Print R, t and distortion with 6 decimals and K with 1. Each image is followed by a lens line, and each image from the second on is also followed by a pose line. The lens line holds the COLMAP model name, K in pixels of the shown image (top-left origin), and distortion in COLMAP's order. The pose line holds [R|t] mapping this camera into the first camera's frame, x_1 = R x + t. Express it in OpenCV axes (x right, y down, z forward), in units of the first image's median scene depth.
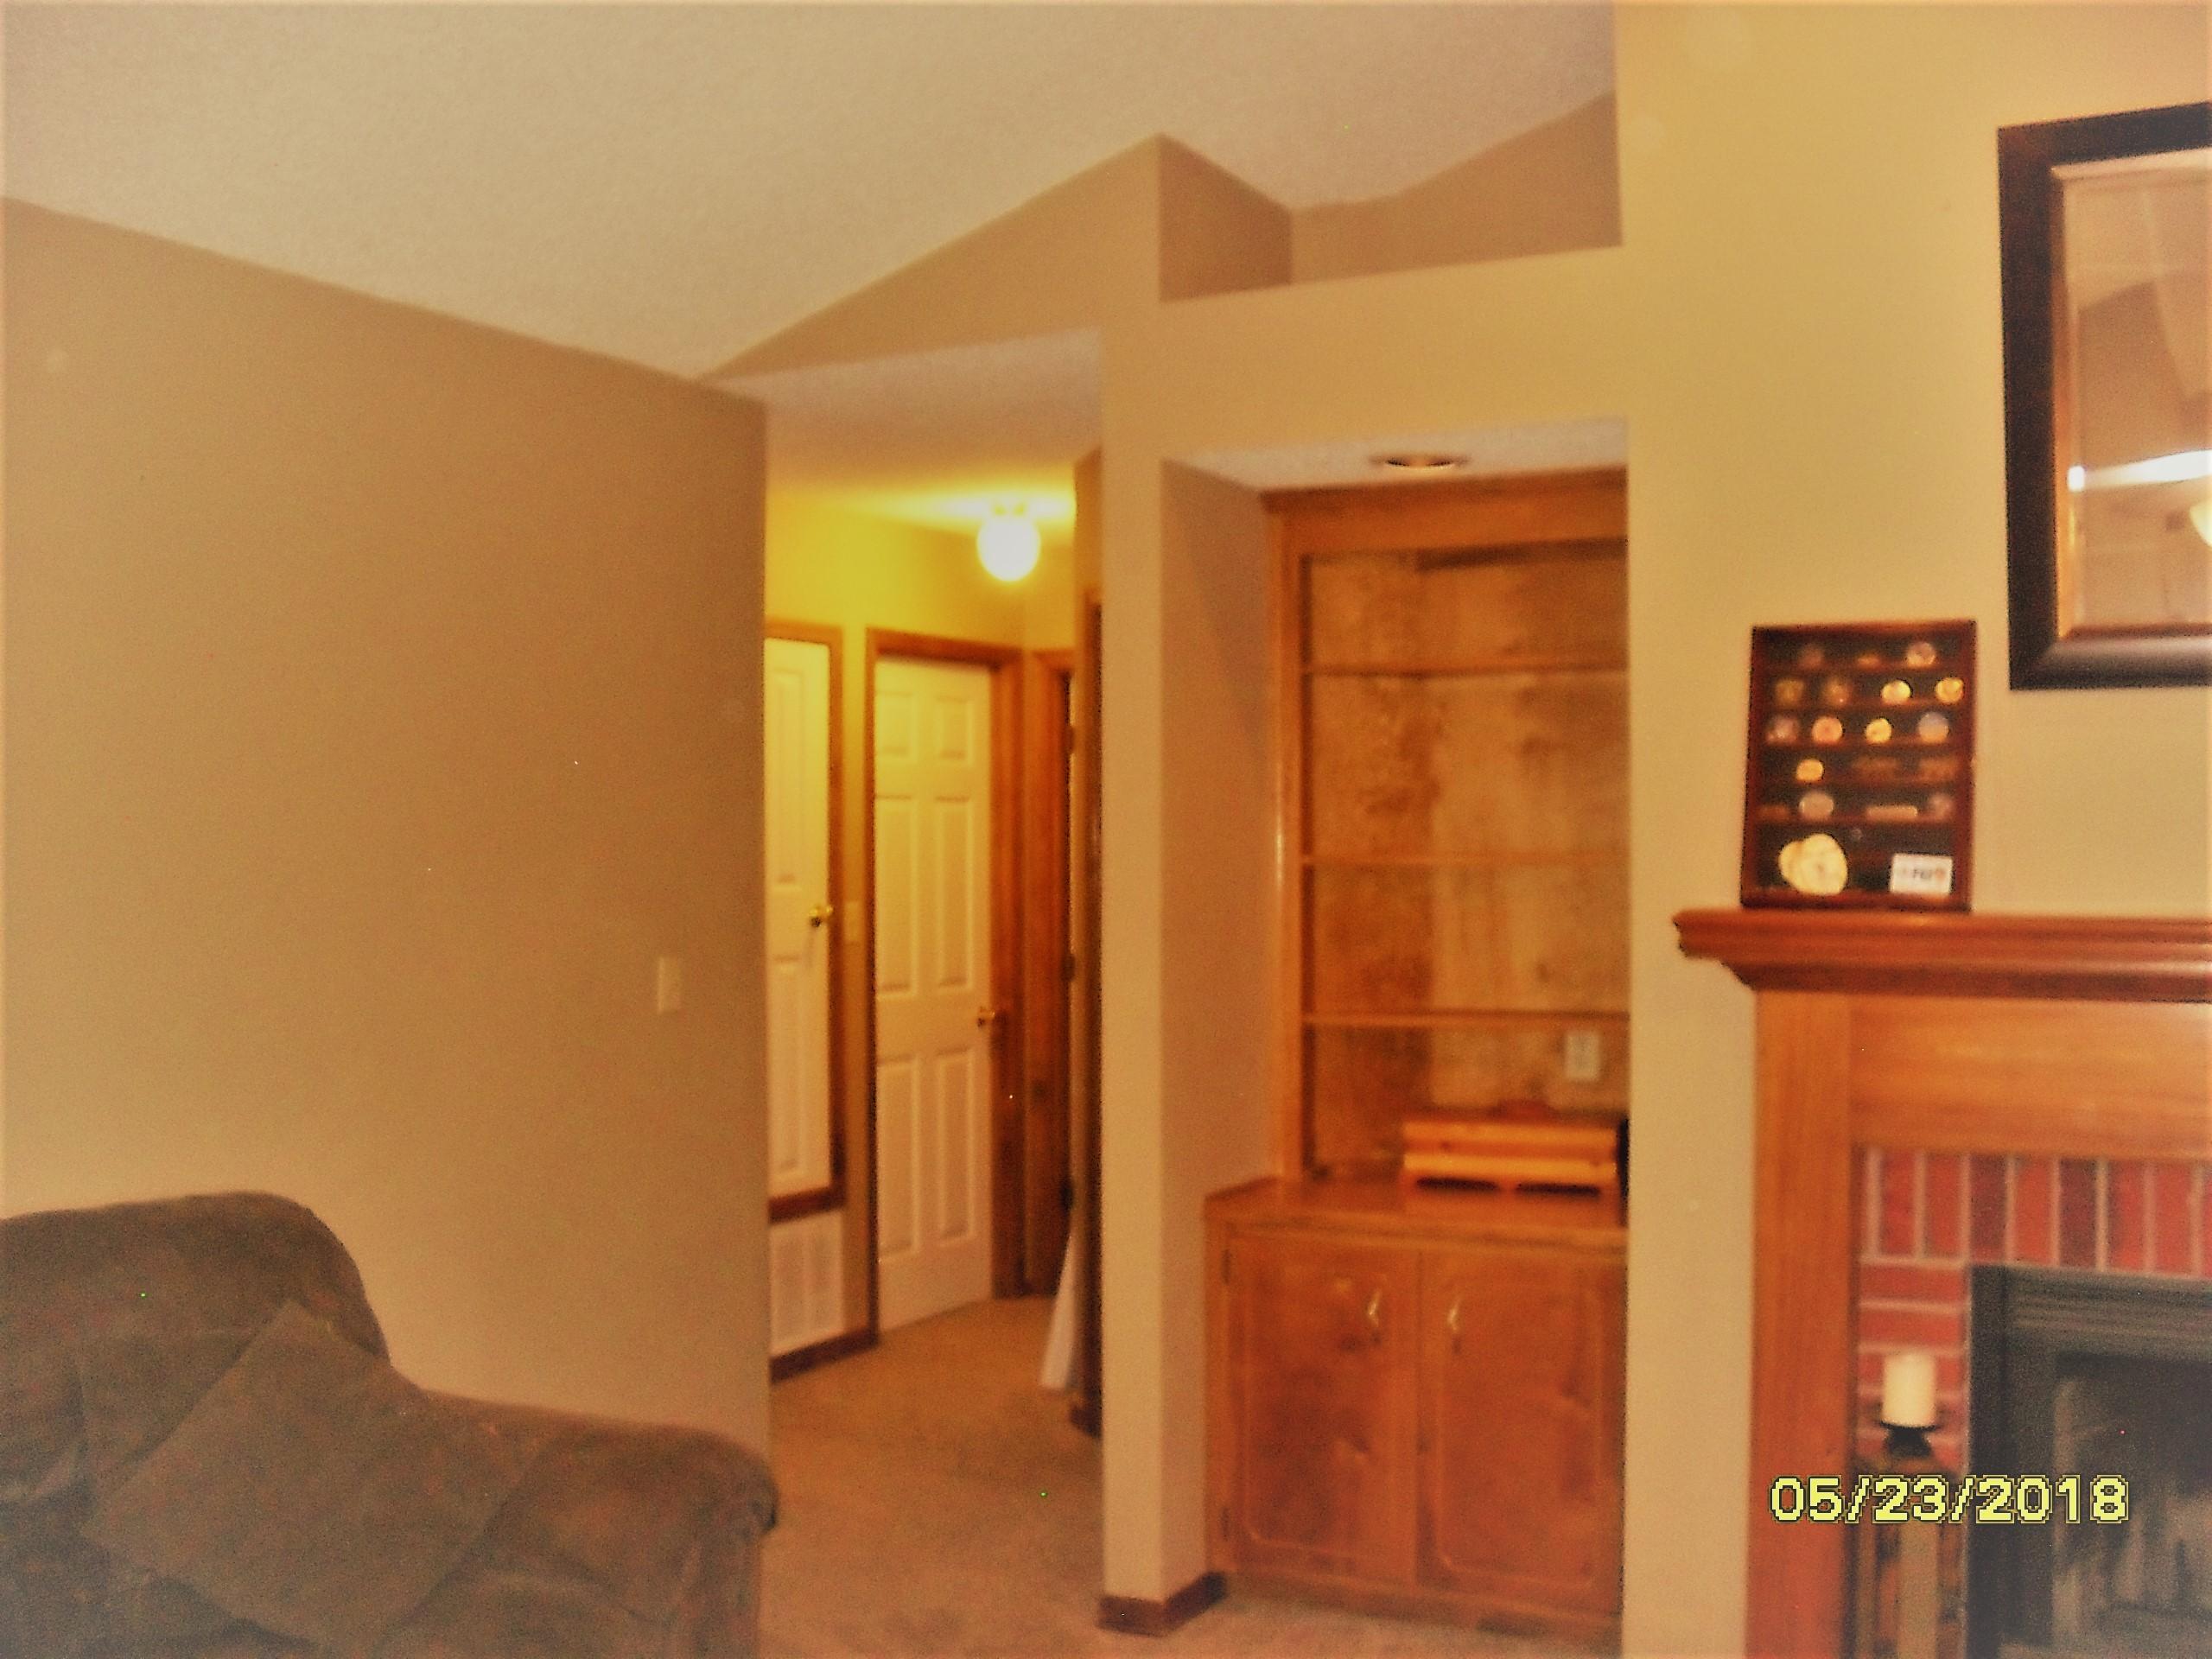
lens RADIAL K [[2416.6, 0, 1106.0], [0, 2416.6, 829.5], [0, 0, 1]] dist [-0.233096, 0.378796]
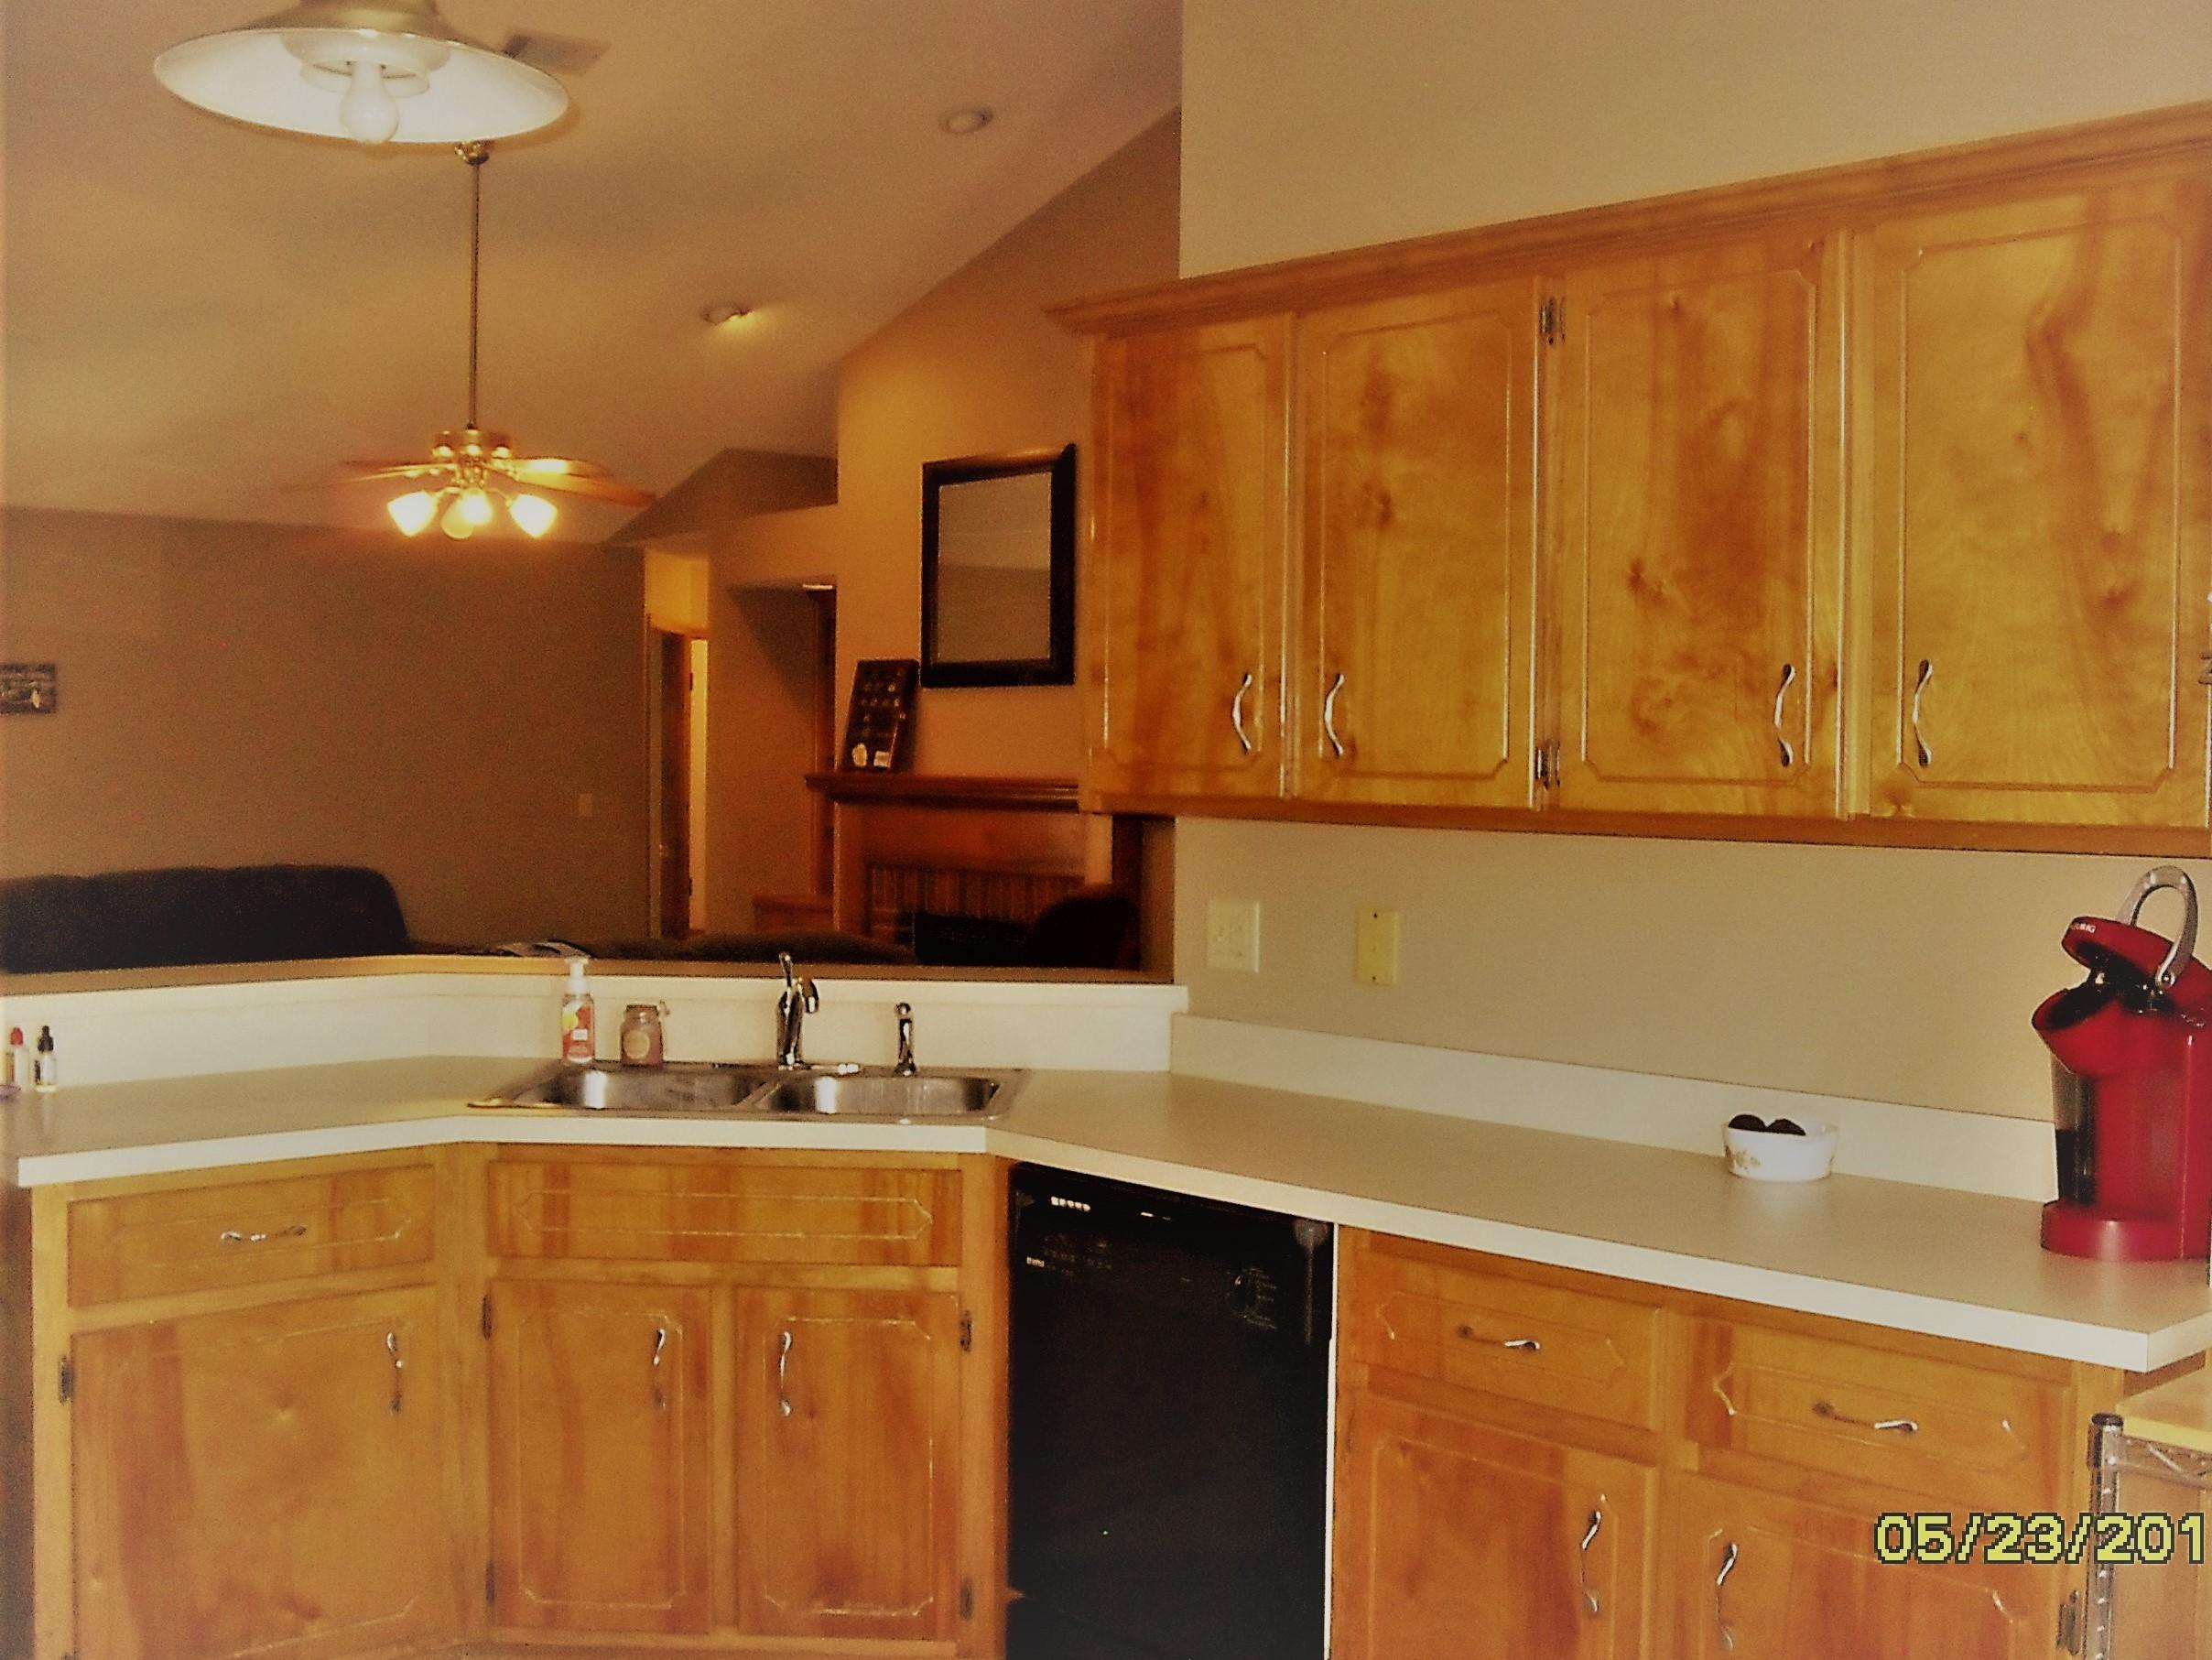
lens RADIAL K [[2282.1, 0, 1163.2], [0, 2282.1, 754.5], [0, 0, 1]] dist [-0.114153, 0.000739]
pose [[0.964375, 0.012171, -0.264261, 1.239272], [-0.010881, 0.999921, 0.006347, -0.004657], [0.264317, -0.003246, 0.964430, -1.273106]]
